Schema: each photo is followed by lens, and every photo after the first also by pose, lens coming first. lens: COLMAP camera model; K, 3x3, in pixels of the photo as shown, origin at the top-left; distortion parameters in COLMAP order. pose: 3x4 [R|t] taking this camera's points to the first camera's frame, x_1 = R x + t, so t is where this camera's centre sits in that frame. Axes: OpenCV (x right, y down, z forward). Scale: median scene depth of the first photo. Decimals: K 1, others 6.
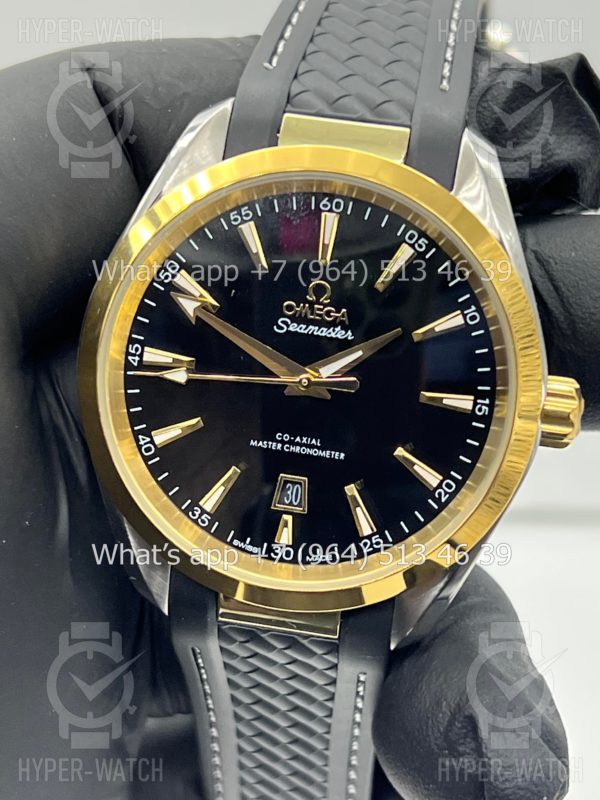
lens RADIAL K [[1871.9, 0, 300.9], [0, 1871.9, 431.5], [0, 0, 1]] dist [0.321402, 0.000000]
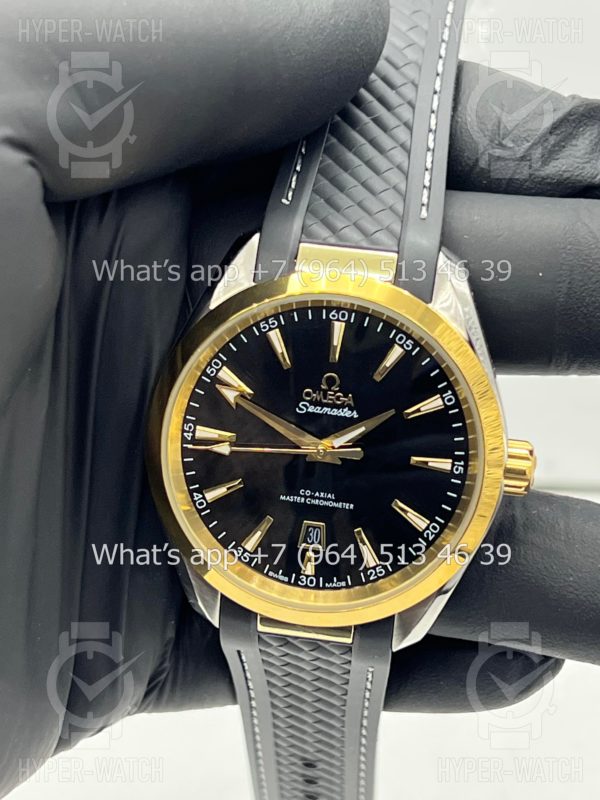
lens RADIAL K [[1871.9, 0, 301.9], [0, 1871.9, 395.1], [0, 0, 1]] dist [0.321402, 0.000000]
pose [[0.999598, -0.027619, 0.006433, -0.018416], [0.027202, 0.997963, 0.057714, -0.139321], [-0.008014, -0.057516, 0.998312, -0.288193]]
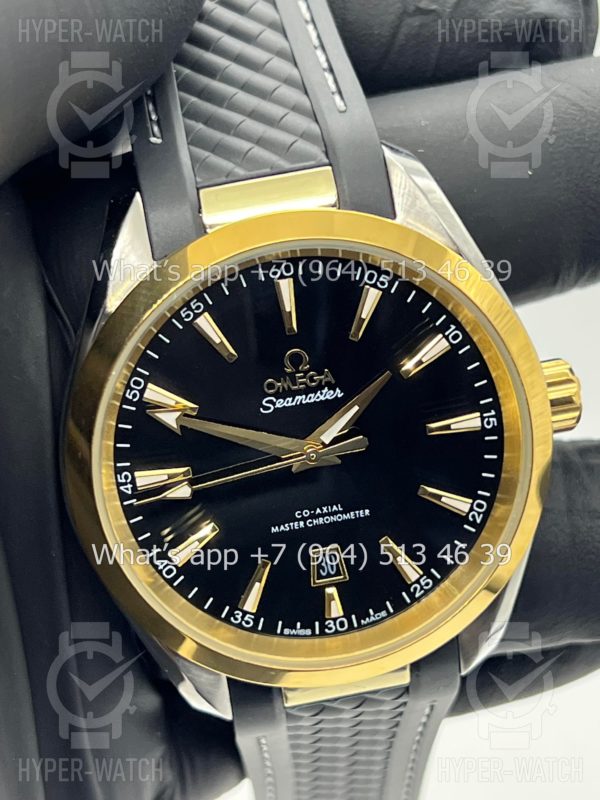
lens RADIAL K [[1871.9, 0, 292.9], [0, 1871.9, 386.7], [0, 0, 1]] dist [0.321402, 0.000000]
pose [[0.933165, -0.323701, 0.156269, -0.142664], [0.304834, 0.943052, 0.133149, -0.187074], [-0.190470, -0.076614, 0.978699, 0.071313]]
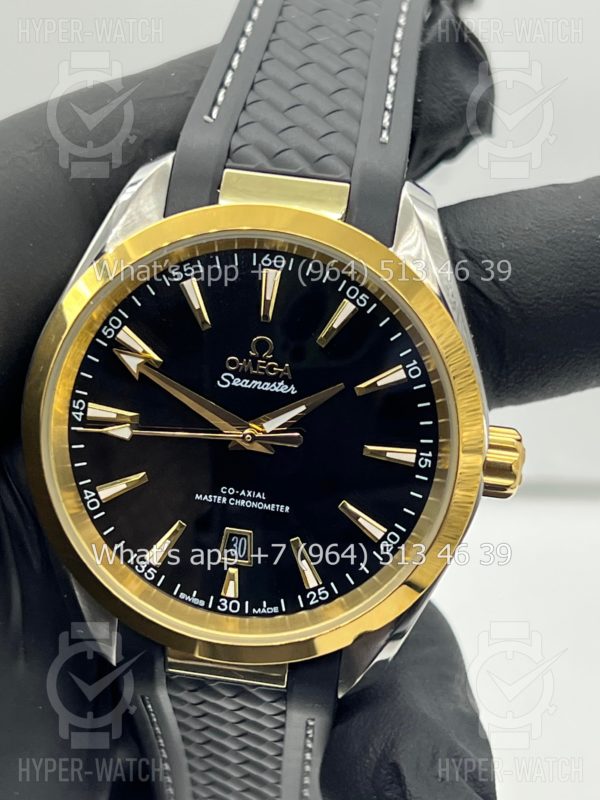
lens RADIAL K [[1871.9, 0, 299.4], [0, 1871.9, 401.9], [0, 0, 1]] dist [0.321402, 0.000000]
pose [[0.999794, -0.013064, 0.015514, 0.013807], [0.012723, 0.999680, 0.021857, -0.066264], [-0.015794, -0.021655, 0.999641, -0.003789]]
